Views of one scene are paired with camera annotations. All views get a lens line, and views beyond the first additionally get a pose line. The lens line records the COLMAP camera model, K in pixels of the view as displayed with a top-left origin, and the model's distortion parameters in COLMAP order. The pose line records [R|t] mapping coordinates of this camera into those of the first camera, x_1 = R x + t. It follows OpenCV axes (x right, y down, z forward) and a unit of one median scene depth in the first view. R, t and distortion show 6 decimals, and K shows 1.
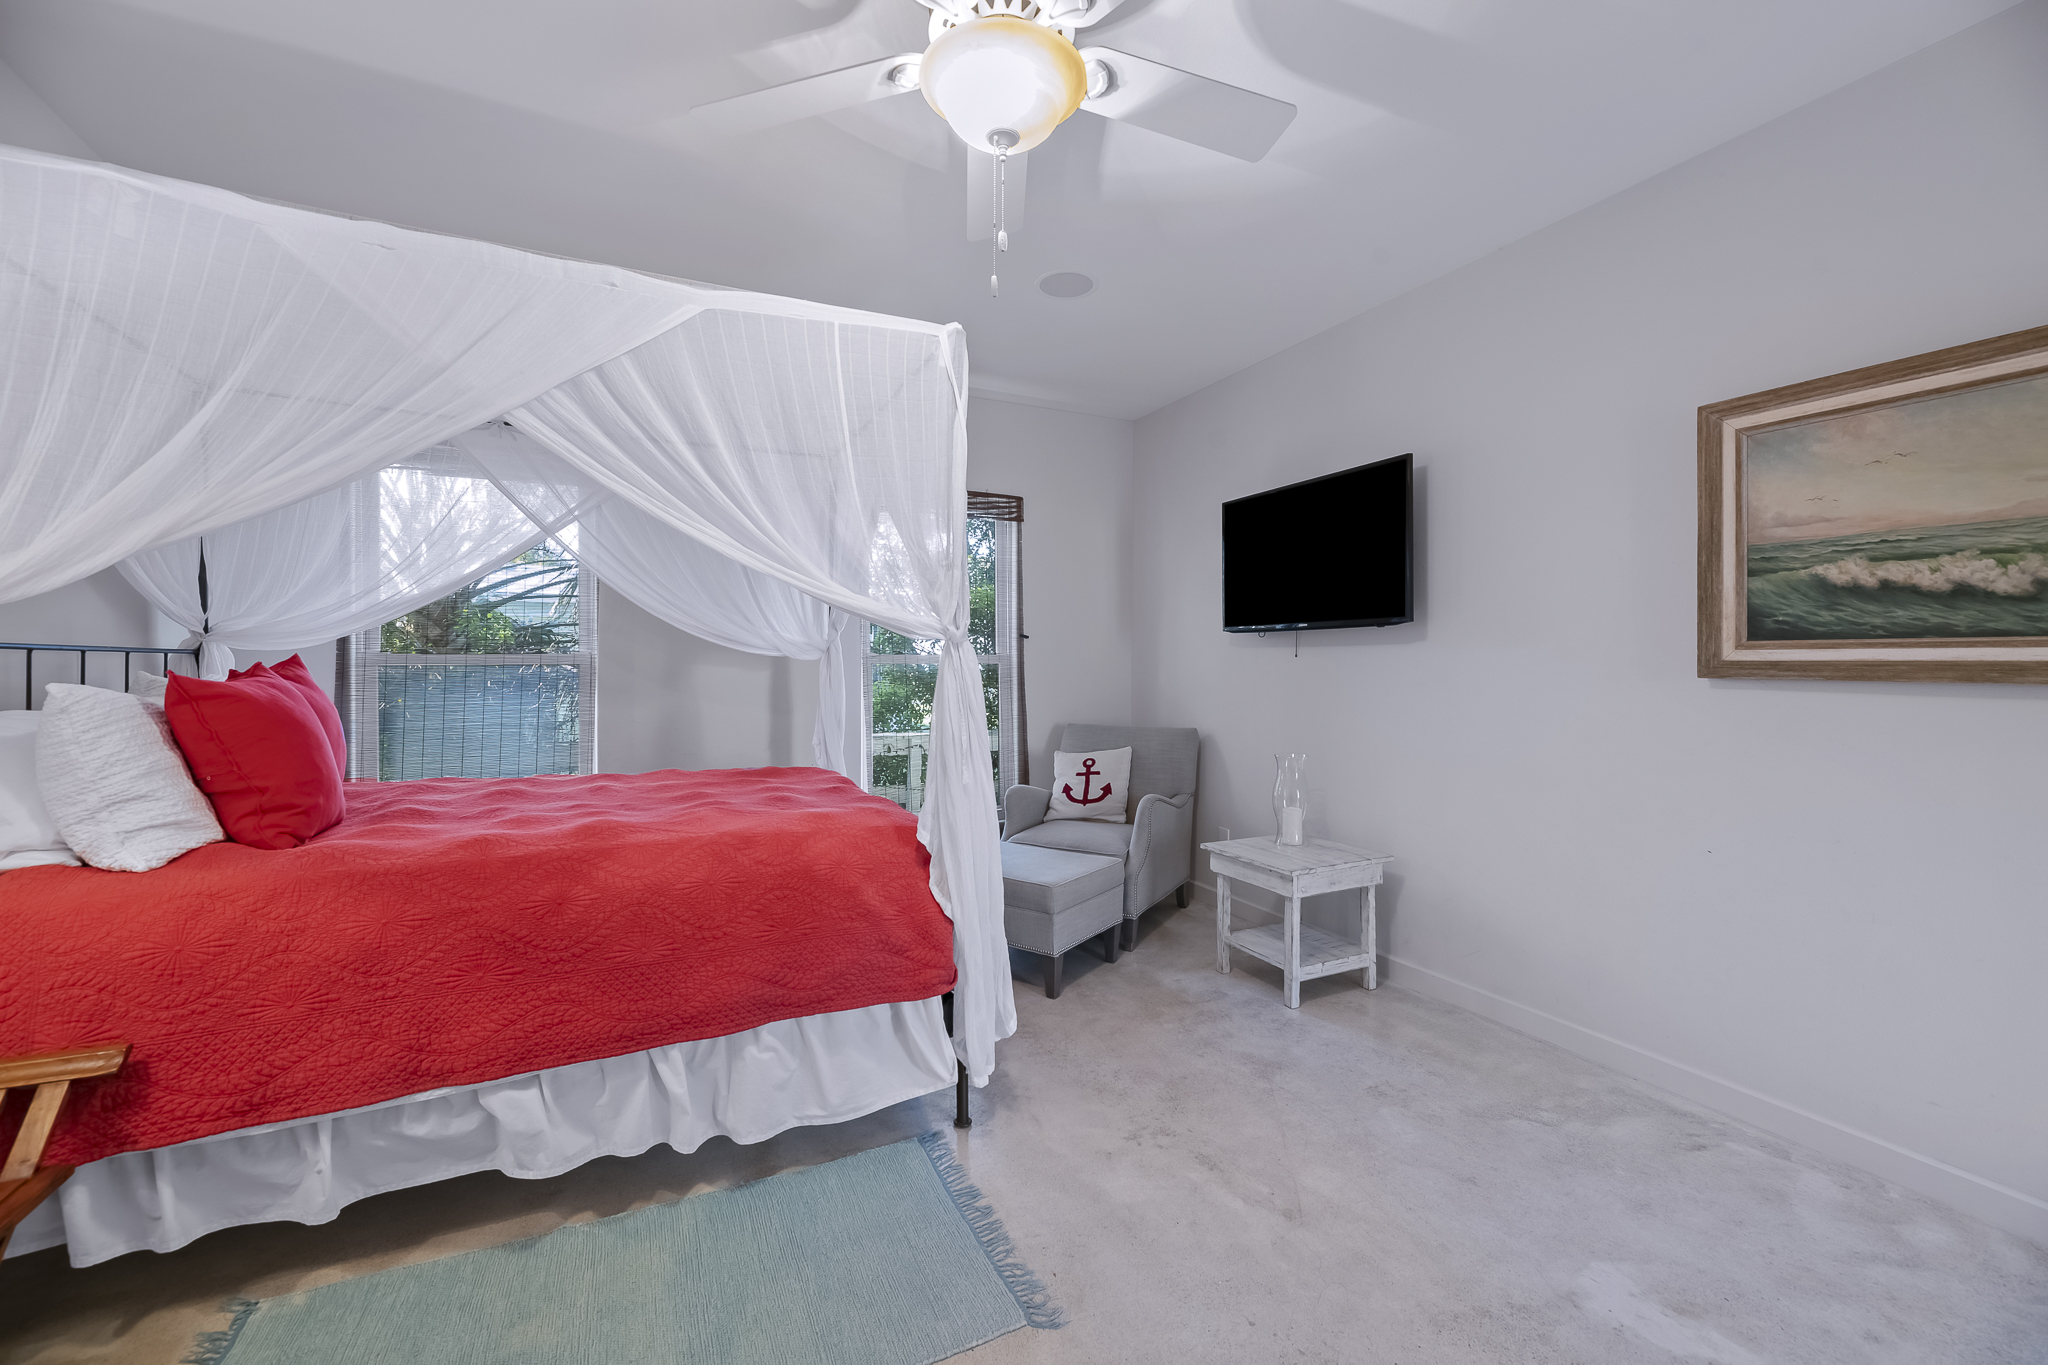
lens RADIAL K [[832.0, 0, 1023.8], [0, 832.0, 666.8], [0, 0, 1]] dist [-0.002378, -0.001994]
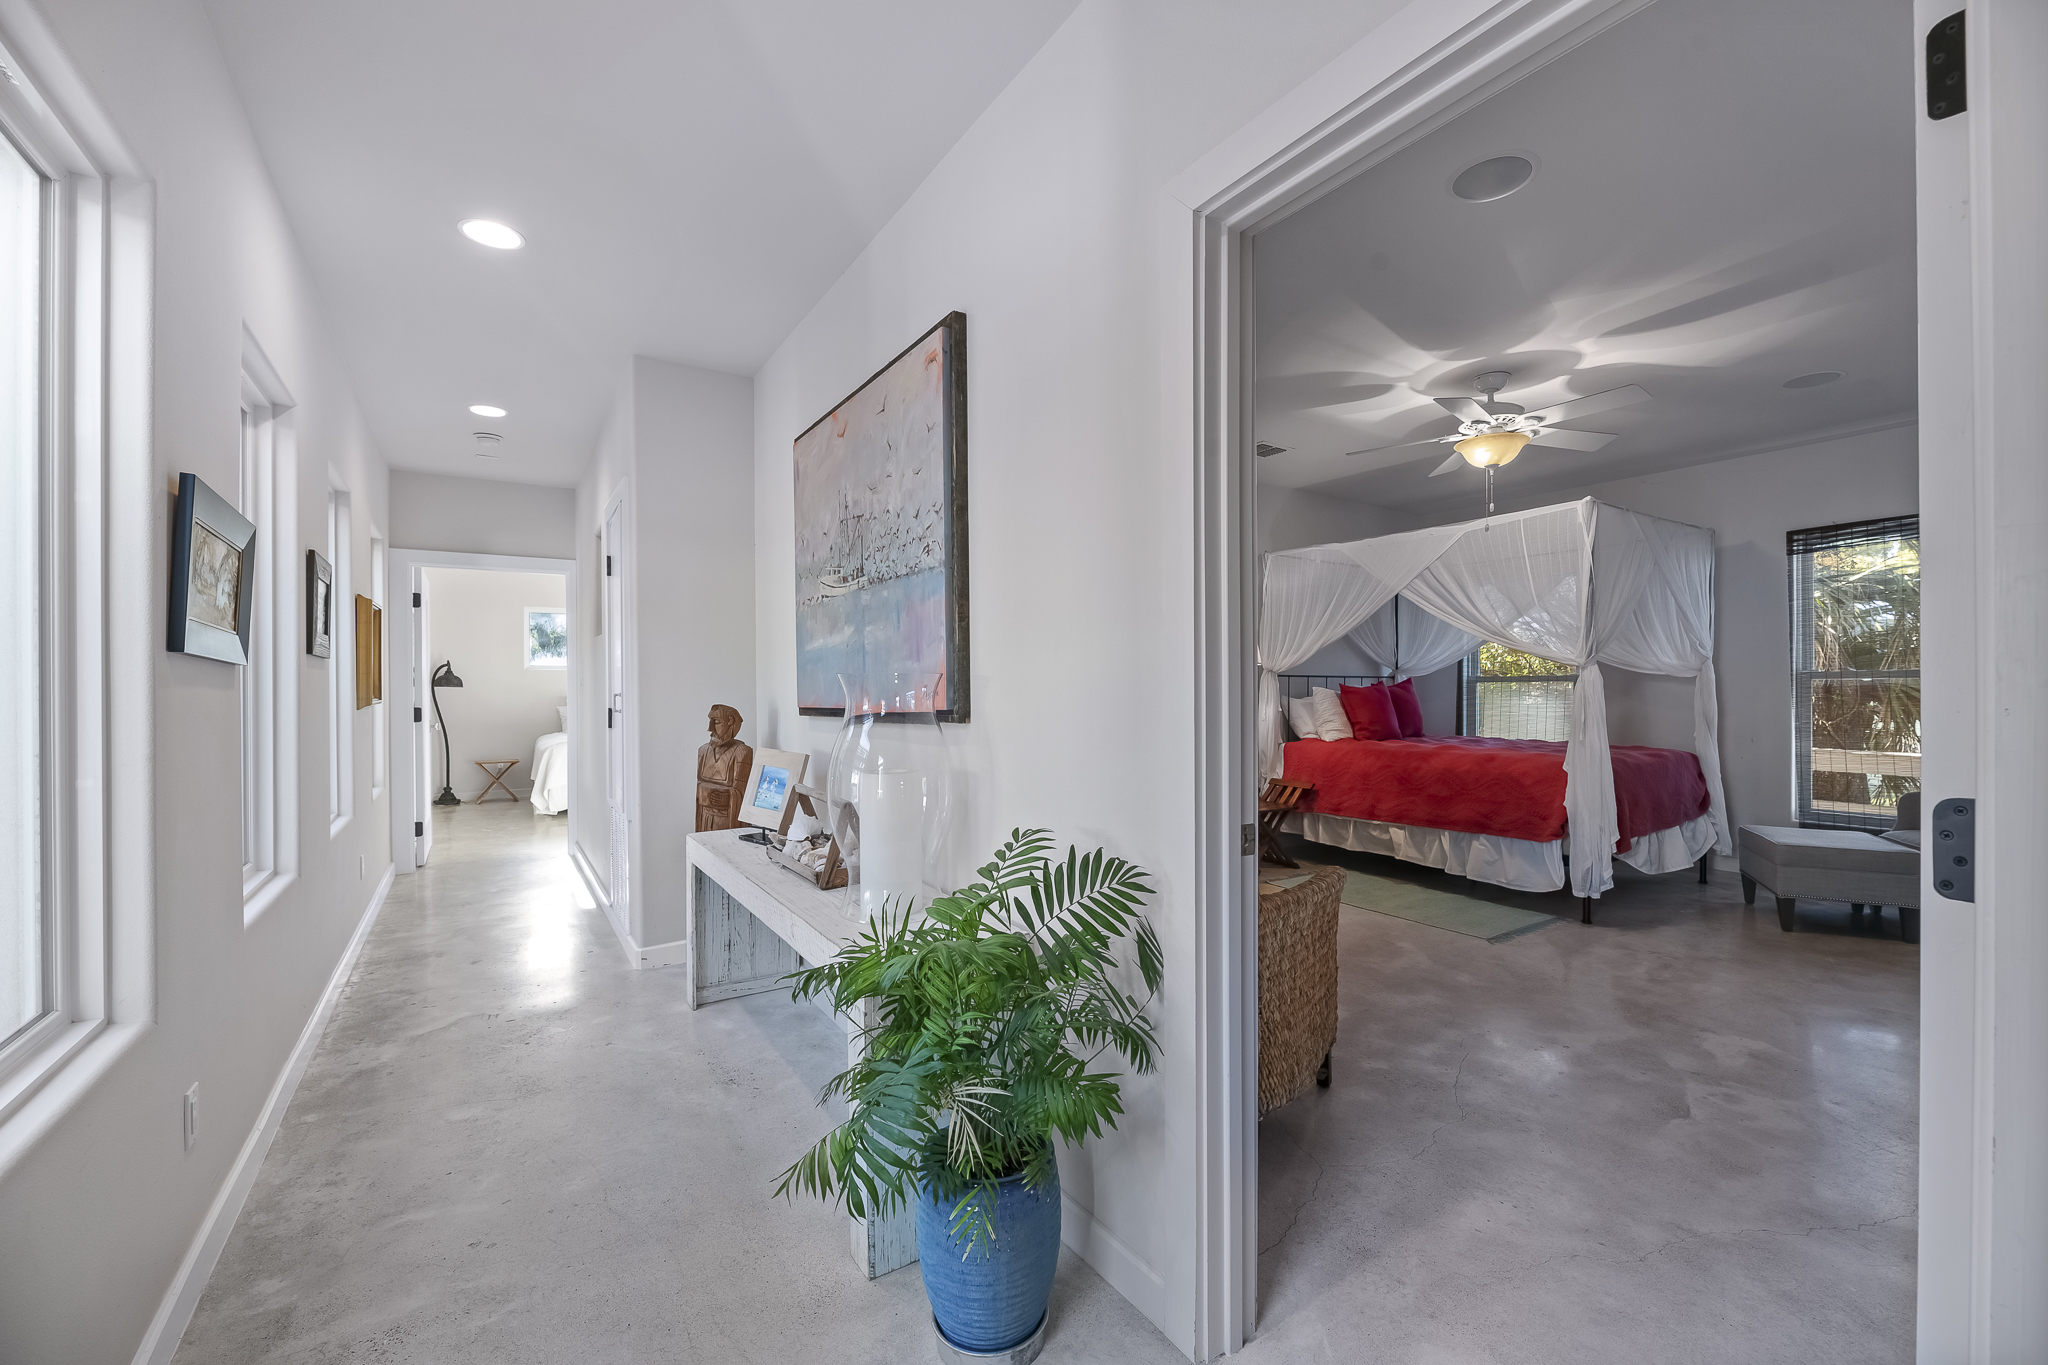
lens RADIAL K [[832.0, 0, 1034.6], [0, 832.0, 690.7], [0, 0, 1]] dist [-0.002378, -0.001994]
pose [[0.139258, 0.006450, -0.990235, 1.973256], [-0.003042, 0.999977, 0.006086, 0.019460], [0.990251, 0.002164, 0.139274, -0.612457]]
